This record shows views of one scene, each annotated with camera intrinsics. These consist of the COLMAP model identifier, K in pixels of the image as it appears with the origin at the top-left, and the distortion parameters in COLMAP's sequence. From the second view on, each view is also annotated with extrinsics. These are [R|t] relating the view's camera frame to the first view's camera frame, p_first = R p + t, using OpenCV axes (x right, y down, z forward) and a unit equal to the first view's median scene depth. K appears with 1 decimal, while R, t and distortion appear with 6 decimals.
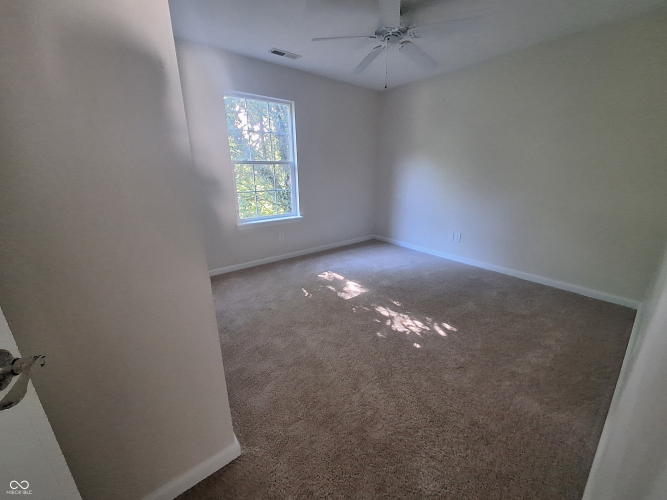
lens RADIAL K [[261.3, 0, 333.5], [0, 261.3, 250.0], [0, 0, 1]] dist [-0.007530, 0.000149]
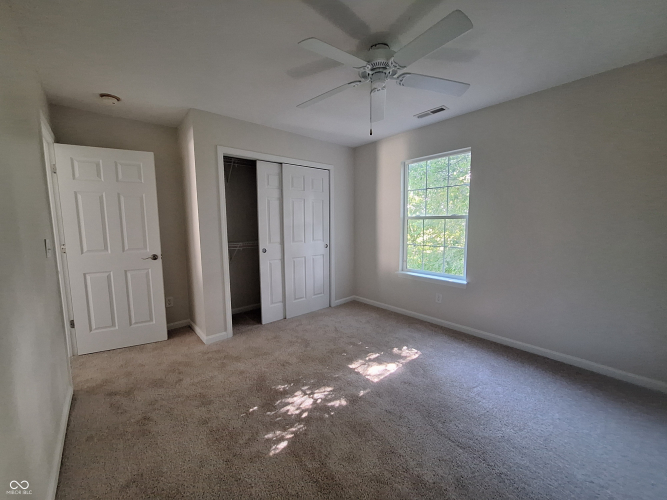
lens RADIAL K [[261.3, 0, 333.5], [0, 261.3, 250.0], [0, 0, 1]] dist [-0.007530, 0.000149]
pose [[0.064051, 0.098126, -0.993111, 0.750510], [-0.300288, 0.950928, 0.074591, -0.196142], [0.951696, 0.293442, 0.090374, 0.647290]]
